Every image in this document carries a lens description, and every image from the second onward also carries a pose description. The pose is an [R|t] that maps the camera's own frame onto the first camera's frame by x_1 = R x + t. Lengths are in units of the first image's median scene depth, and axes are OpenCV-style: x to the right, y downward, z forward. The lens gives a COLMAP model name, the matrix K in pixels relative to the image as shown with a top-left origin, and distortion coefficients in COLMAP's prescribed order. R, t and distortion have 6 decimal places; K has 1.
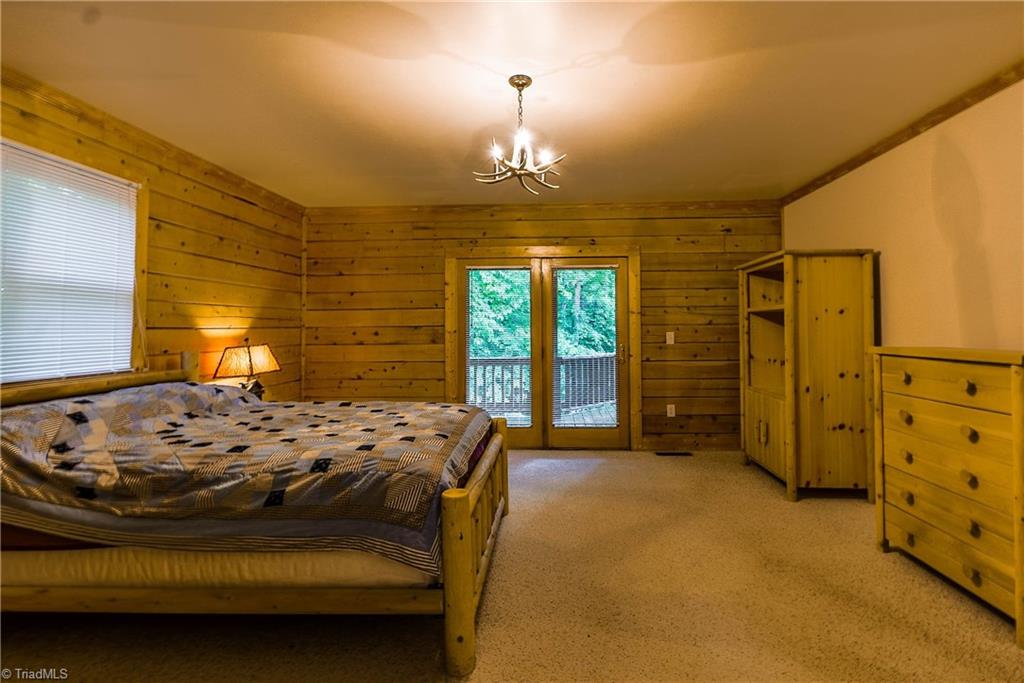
lens RADIAL K [[494.2, 0, 515.5], [0, 494.2, 316.5], [0, 0, 1]] dist [-0.002294, -0.000482]
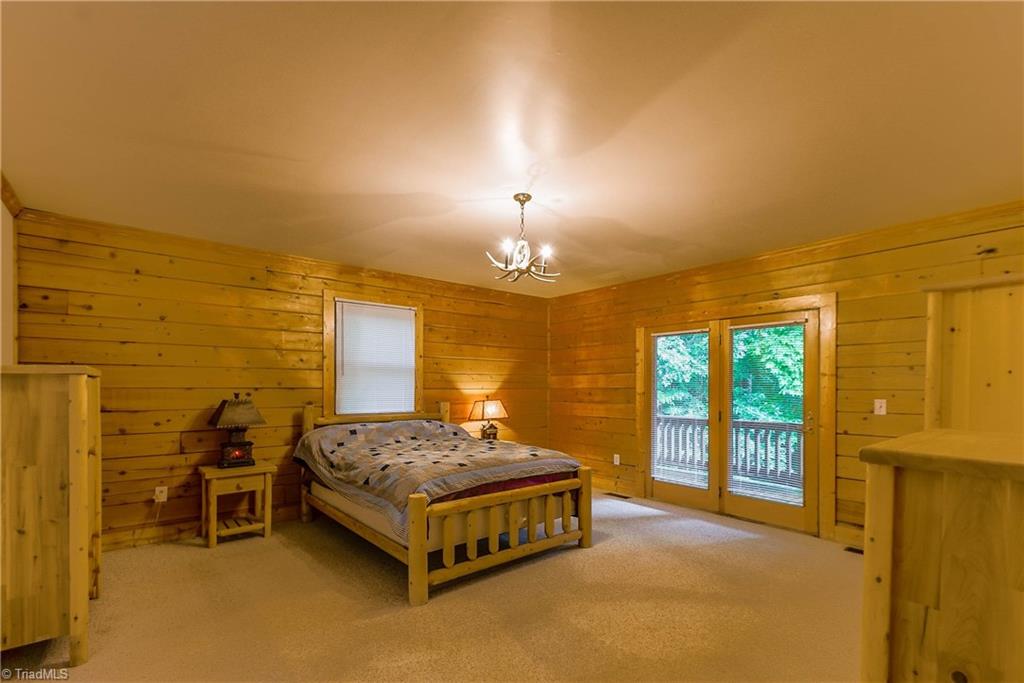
lens RADIAL K [[453.5, 0, 513.7], [0, 453.5, 393.8], [0, 0, 1]] dist [0.000161, 0.000125]
pose [[0.677694, 0.019151, -0.735095, 0.486803], [0.010506, 0.999307, 0.035720, -0.009163], [0.735269, -0.031930, 0.677023, 0.102714]]
